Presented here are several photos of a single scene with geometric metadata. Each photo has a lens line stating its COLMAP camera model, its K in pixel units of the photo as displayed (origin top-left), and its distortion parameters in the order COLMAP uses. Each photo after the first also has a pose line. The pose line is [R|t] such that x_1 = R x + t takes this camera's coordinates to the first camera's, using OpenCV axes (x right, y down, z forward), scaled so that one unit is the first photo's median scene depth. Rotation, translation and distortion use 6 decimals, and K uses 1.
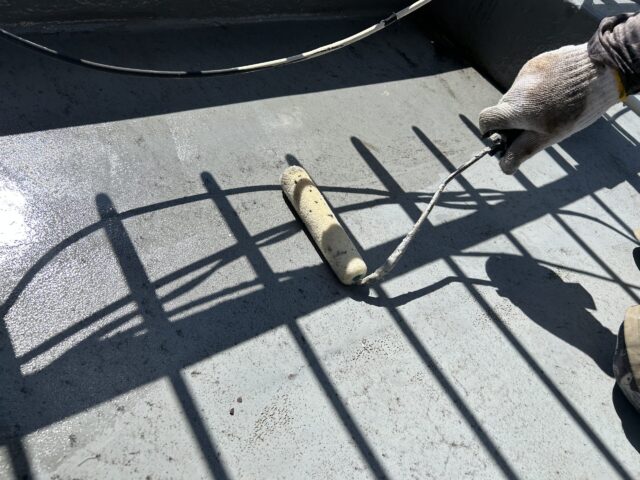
lens RADIAL K [[478.5, 0, 323.8], [0, 478.5, 239.6], [0, 0, 1]] dist [0.010442, -0.020874]
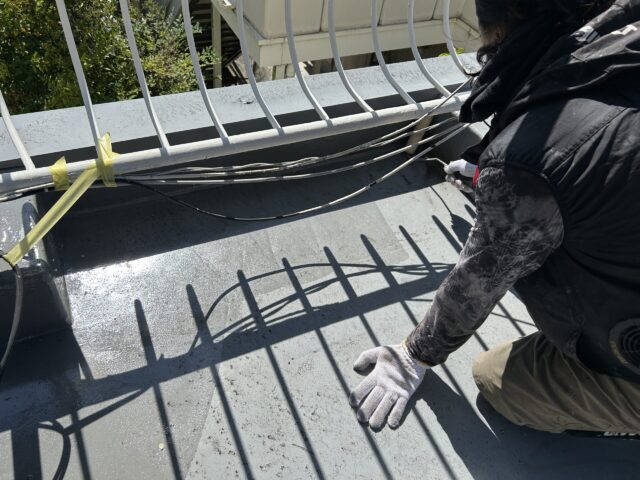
lens RADIAL K [[478.5, 0, 318.7], [0, 478.5, 238.2], [0, 0, 1]] dist [0.010442, -0.020874]
pose [[0.977882, 0.003519, -0.209126, 0.390953], [-0.015567, 0.998310, -0.055995, -0.125358], [0.208576, 0.058012, 0.976284, -1.181357]]
